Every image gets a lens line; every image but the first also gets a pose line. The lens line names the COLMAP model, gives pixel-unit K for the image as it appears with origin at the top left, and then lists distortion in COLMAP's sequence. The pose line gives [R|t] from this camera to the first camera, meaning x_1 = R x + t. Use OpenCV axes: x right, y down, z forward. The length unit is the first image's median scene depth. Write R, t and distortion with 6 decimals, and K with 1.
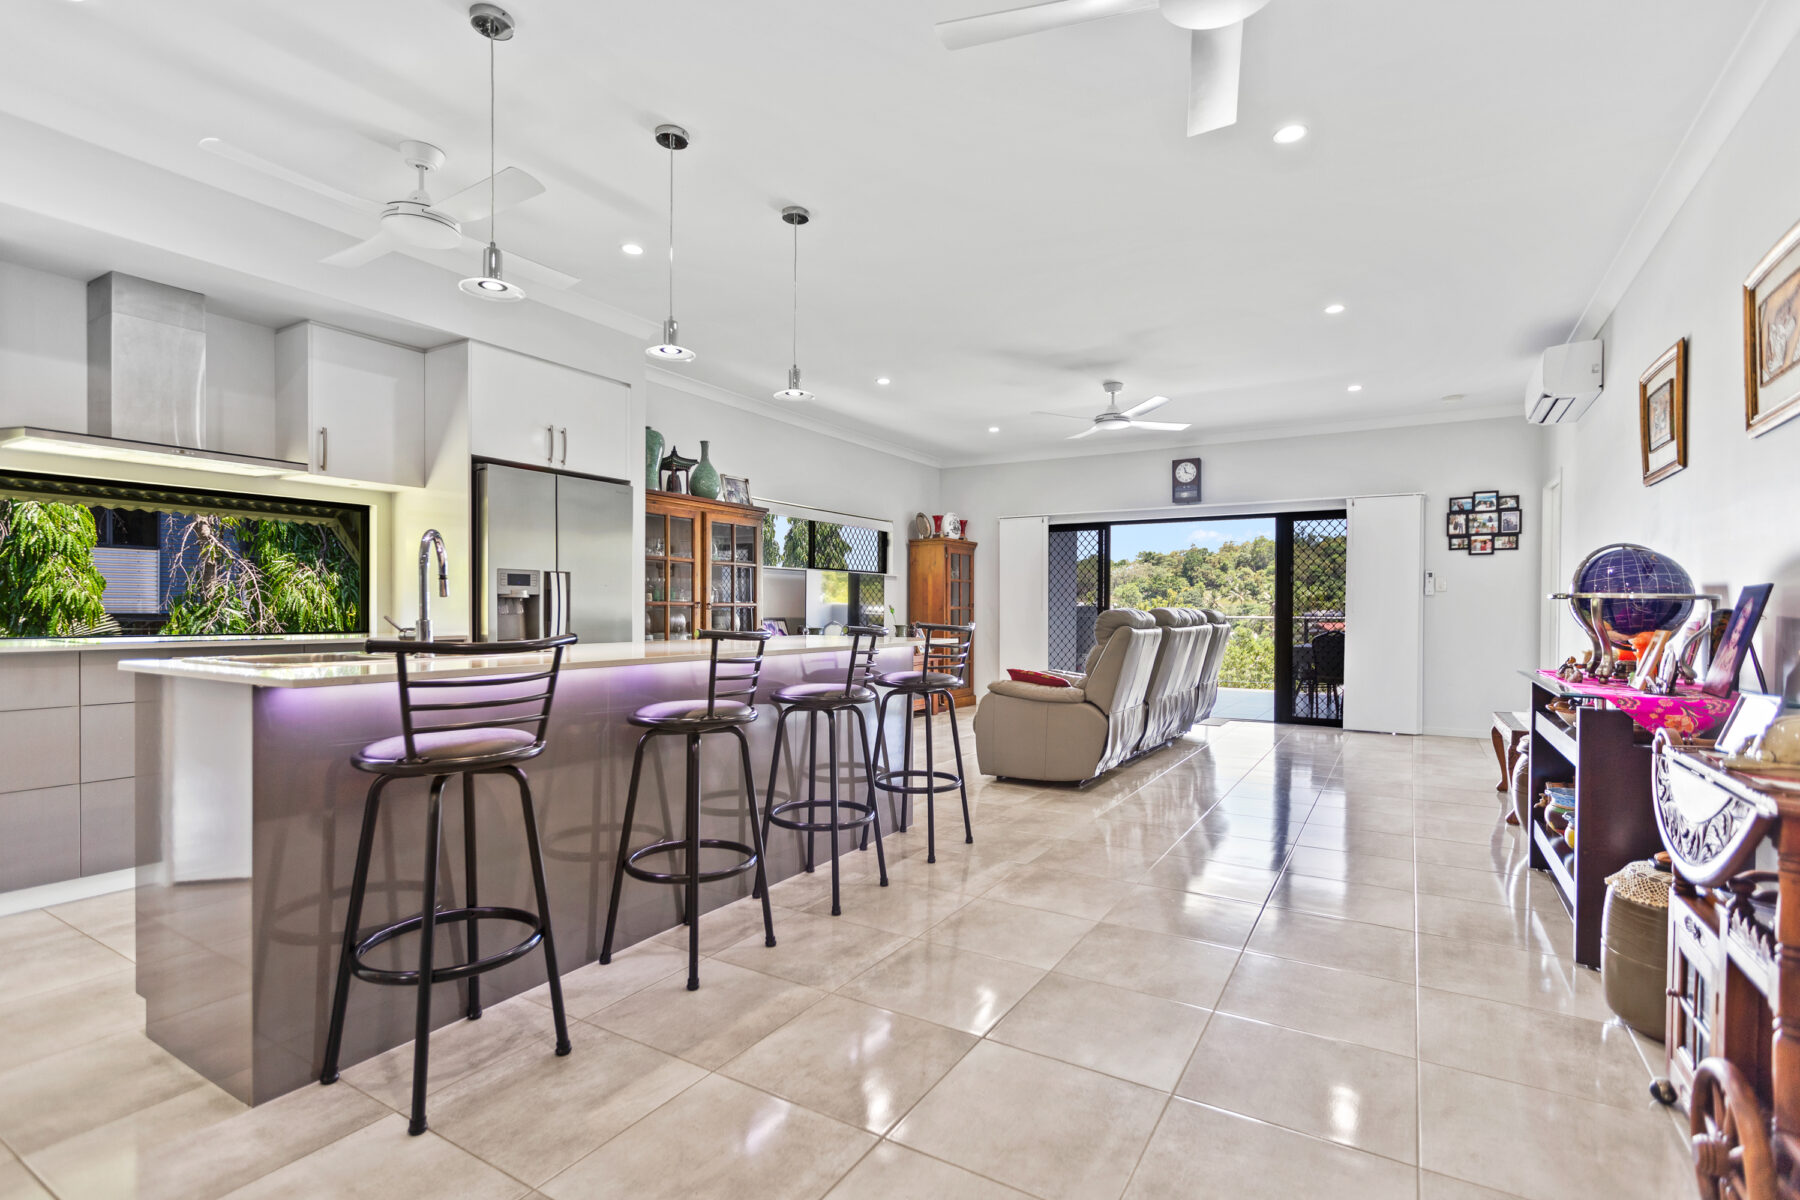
lens RADIAL K [[835.9, 0, 899.6], [0, 835.9, 614.2], [0, 0, 1]] dist [-0.001049, 0.000004]
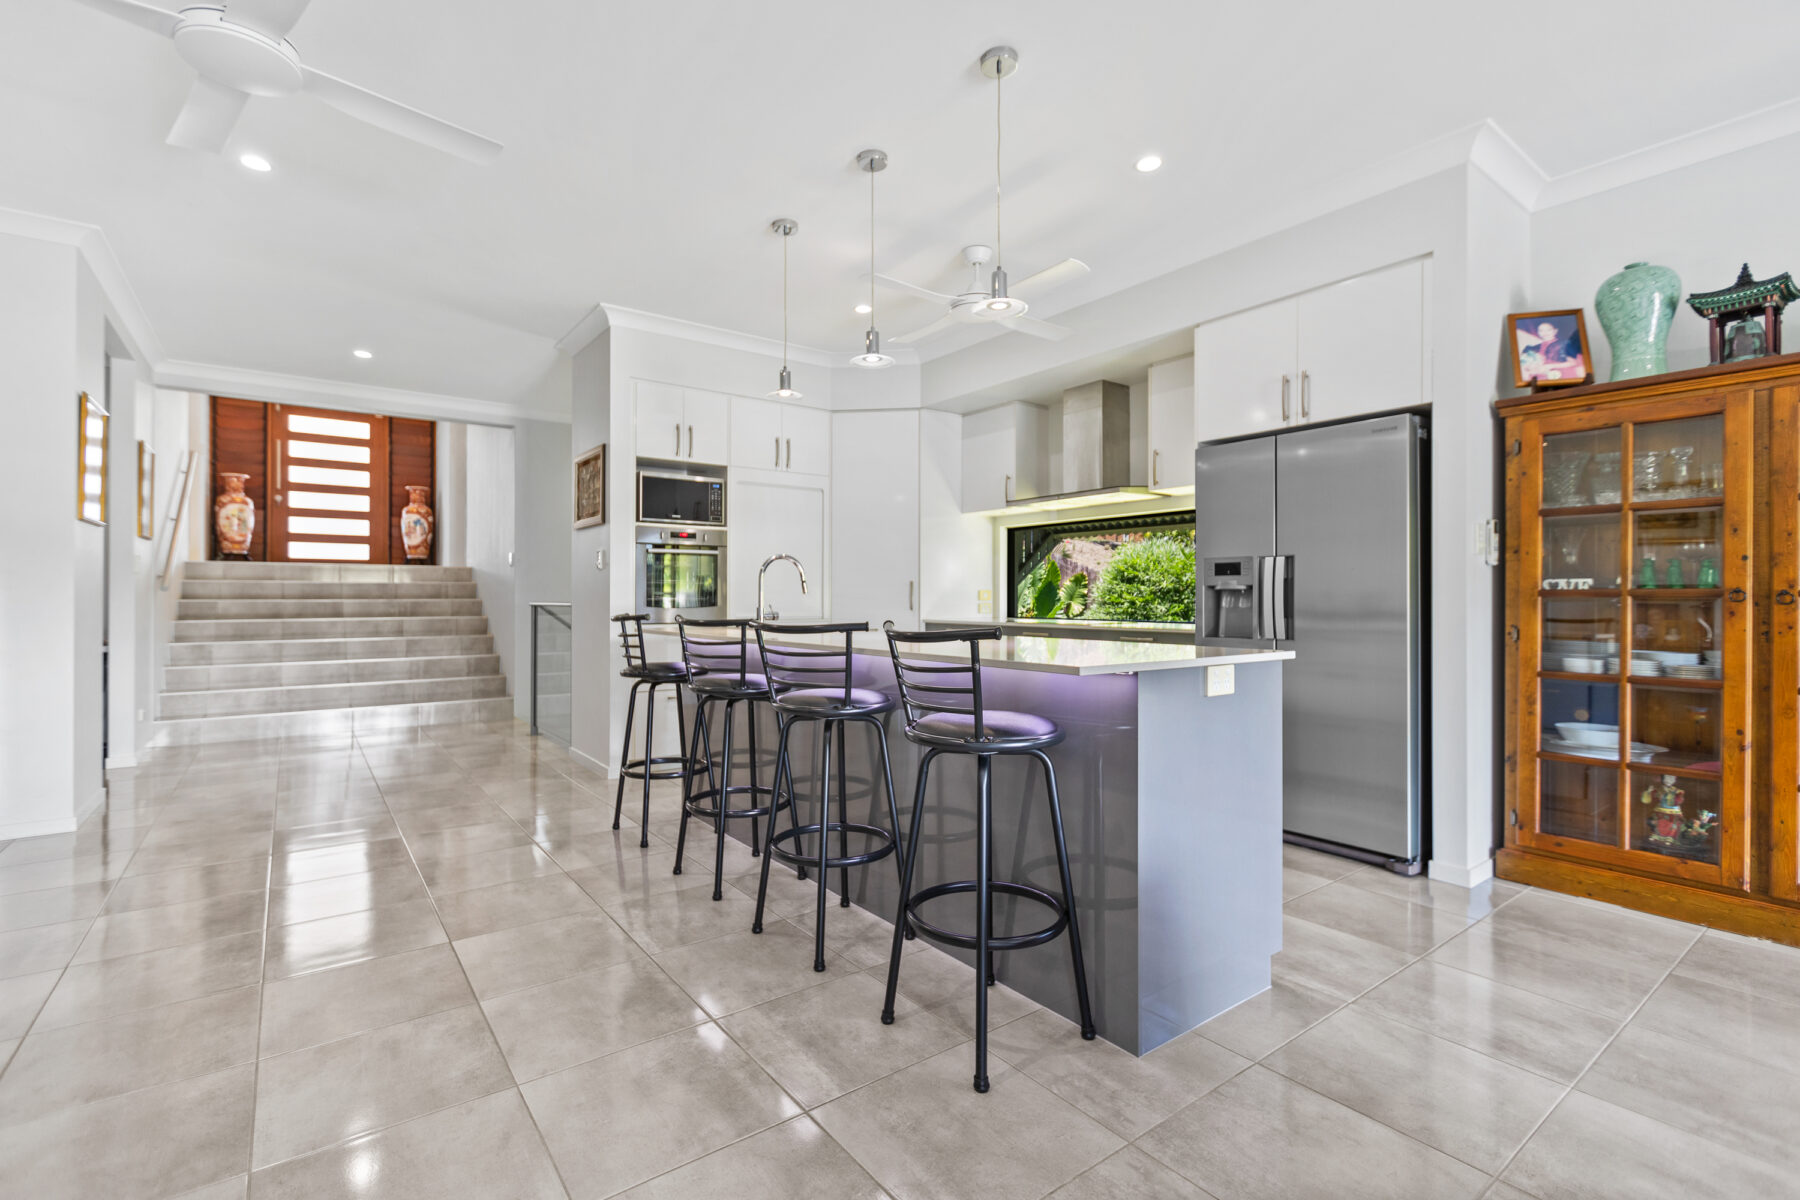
lens RADIAL K [[811.0, 0, 900.0], [0, 811.0, 600.0], [0, 0, 1]] dist [-0.002109, -0.000019]
pose [[-0.372447, -0.003401, -0.928047, 0.264273], [-0.007047, 0.999975, -0.000837, -0.003171], [0.928027, 0.006228, -0.372462, 0.559447]]
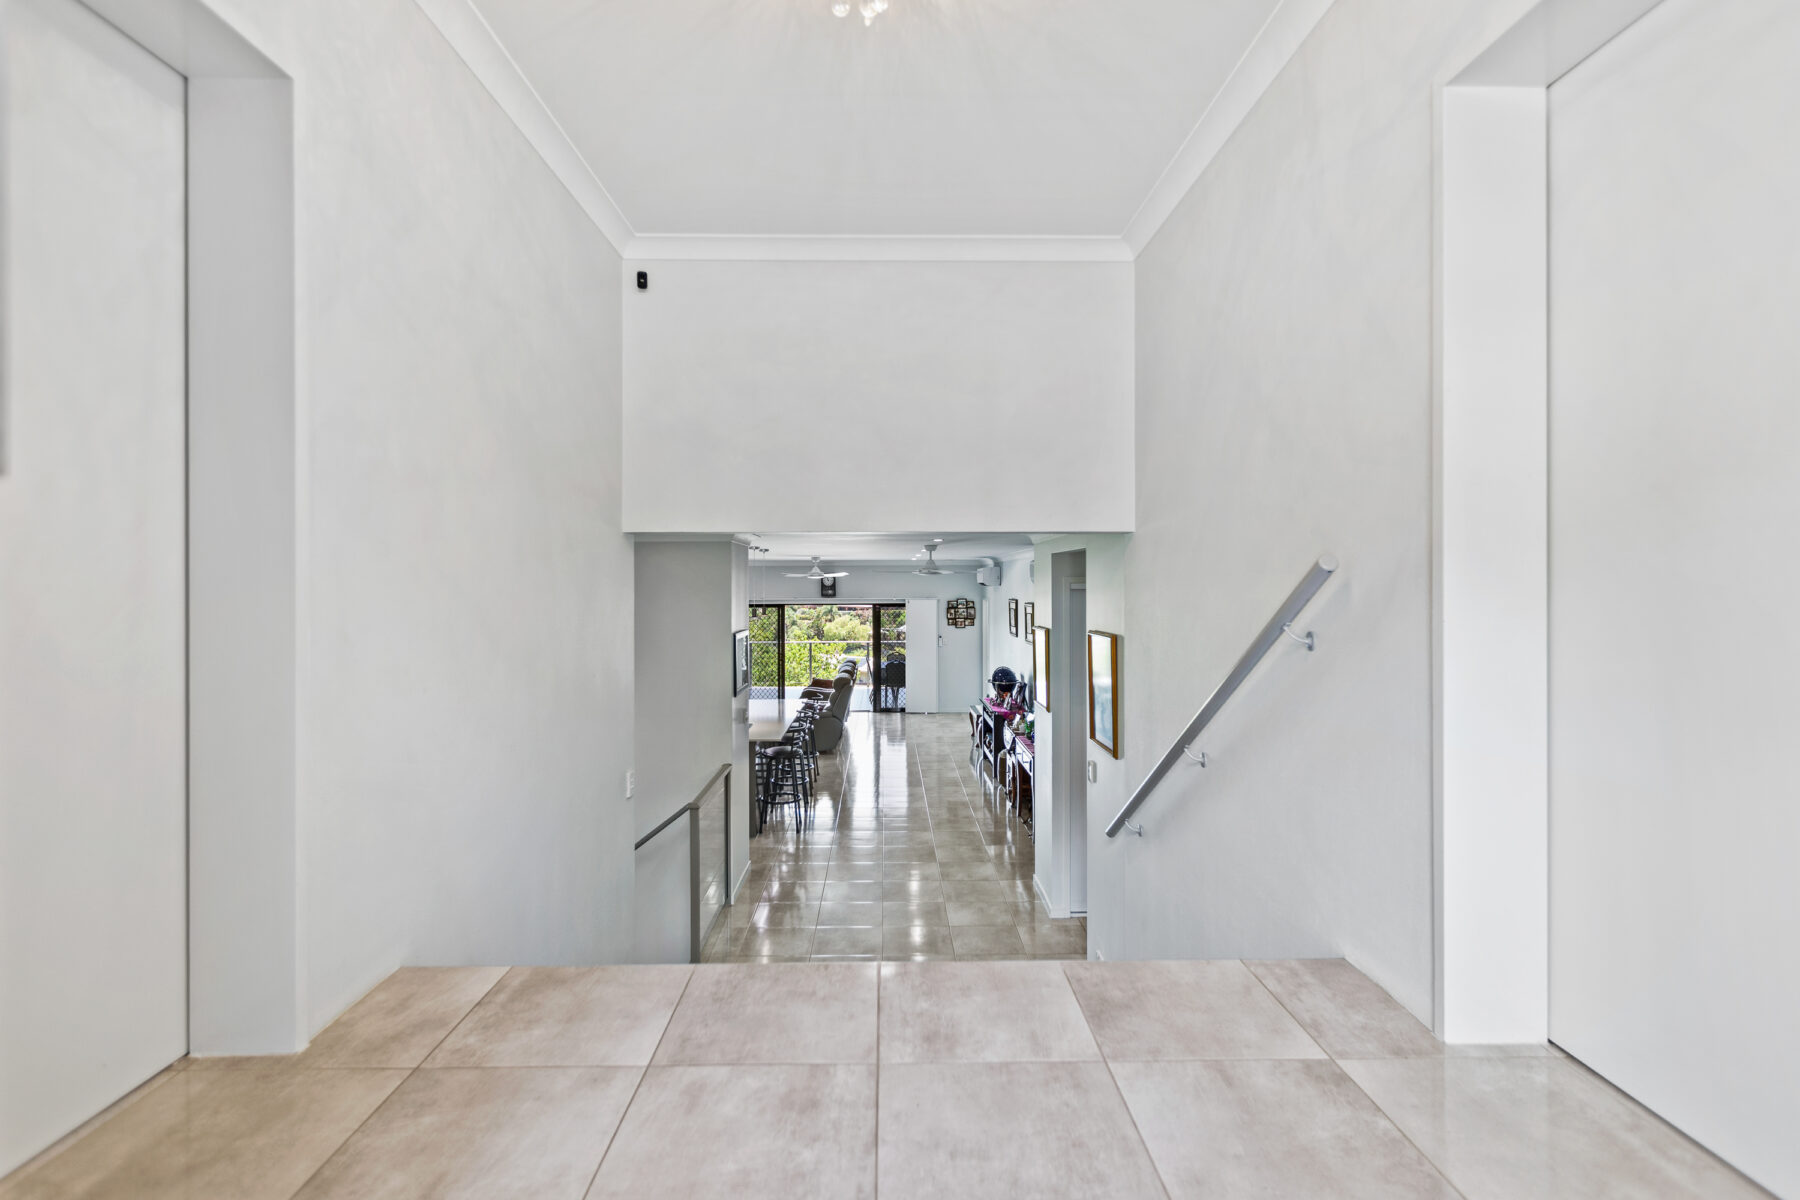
lens RADIAL K [[868.6, 0, 901.3], [0, 868.6, 581.4], [0, 0, 1]] dist [0.000380, -0.000031]
pose [[0.843698, -0.009409, 0.536736, -0.596797], [0.013503, 0.999902, -0.003697, -0.172120], [-0.536649, 0.010367, 0.843742, -0.762502]]
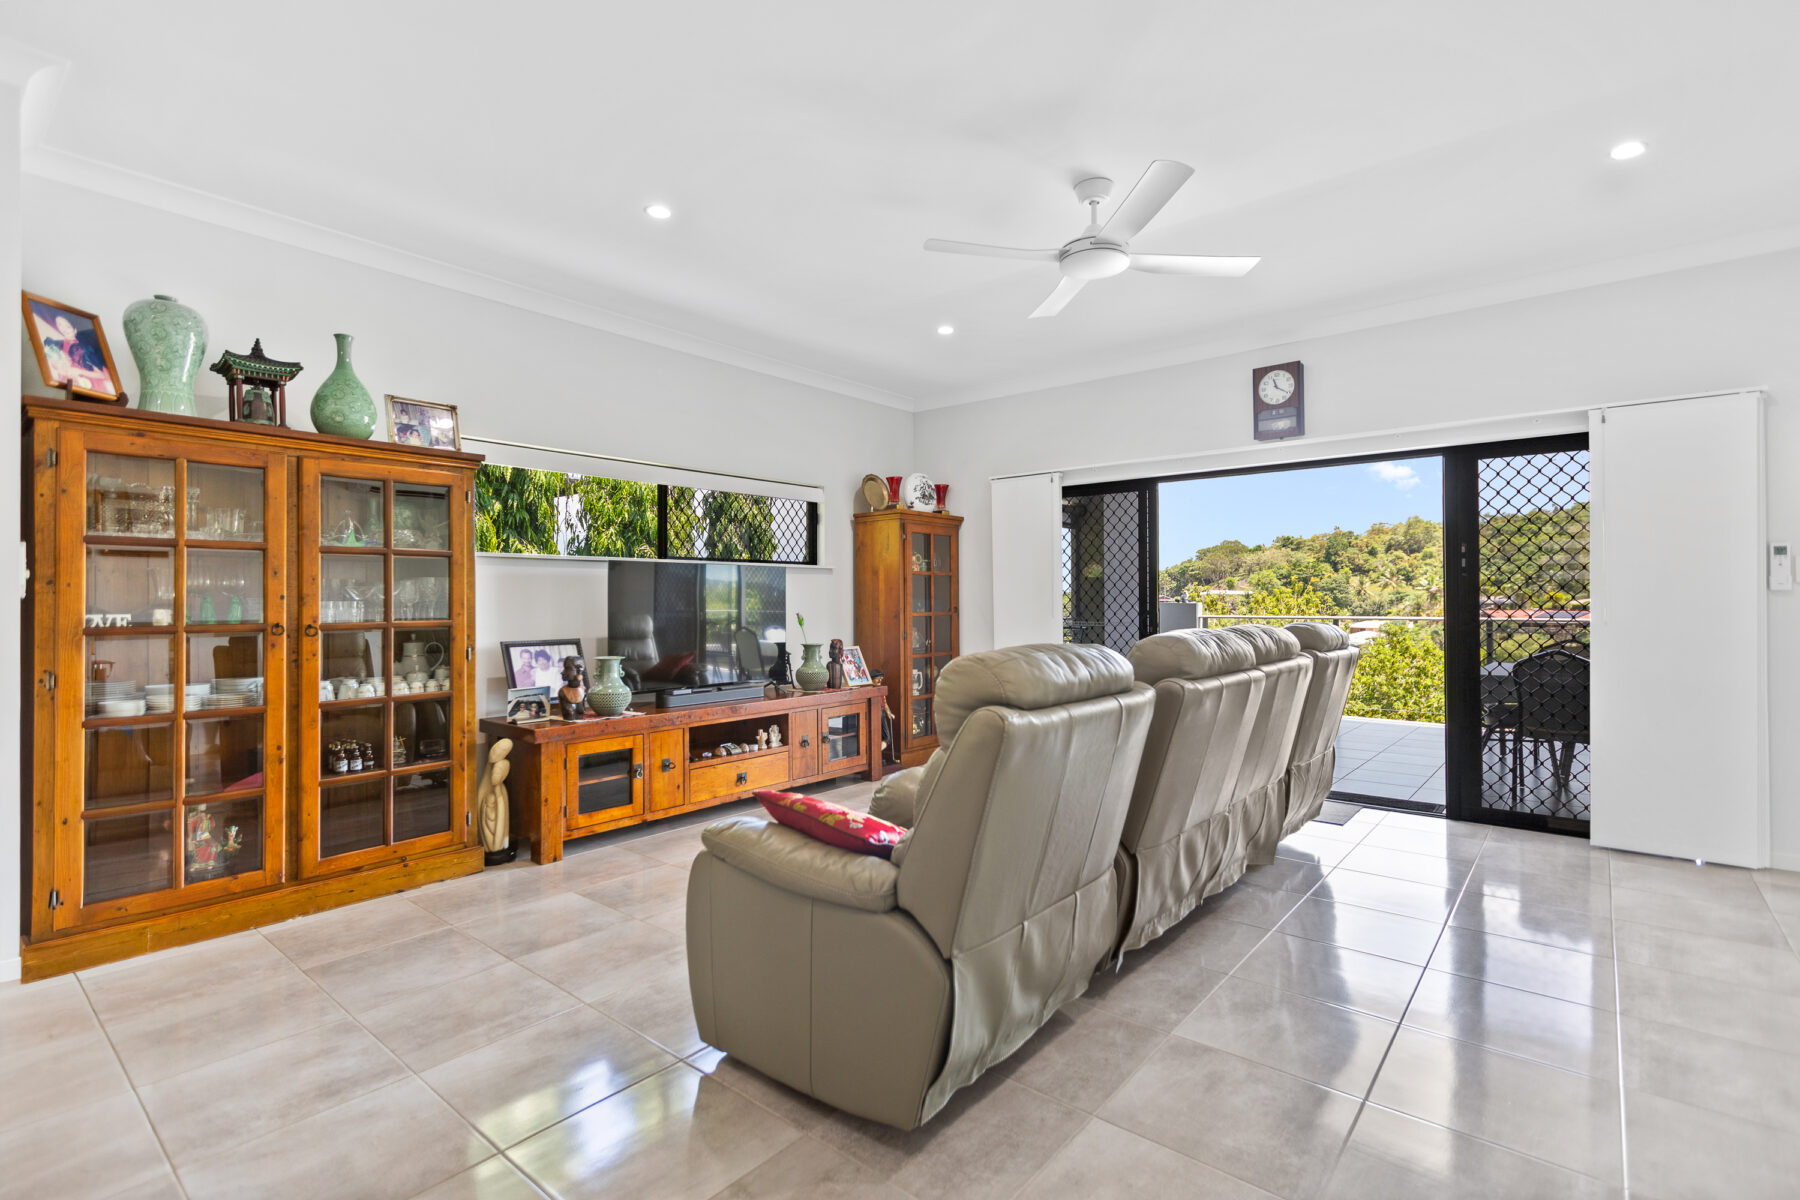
lens RADIAL K [[827.2, 0, 893.2], [0, 827.2, 592.8], [0, 0, 1]] dist [0.000549, -0.000122]
pose [[0.987825, -0.009726, -0.155267, 0.176387], [0.007532, 0.999863, -0.014715, -0.017554], [0.155389, 0.013366, 0.987763, 0.408017]]
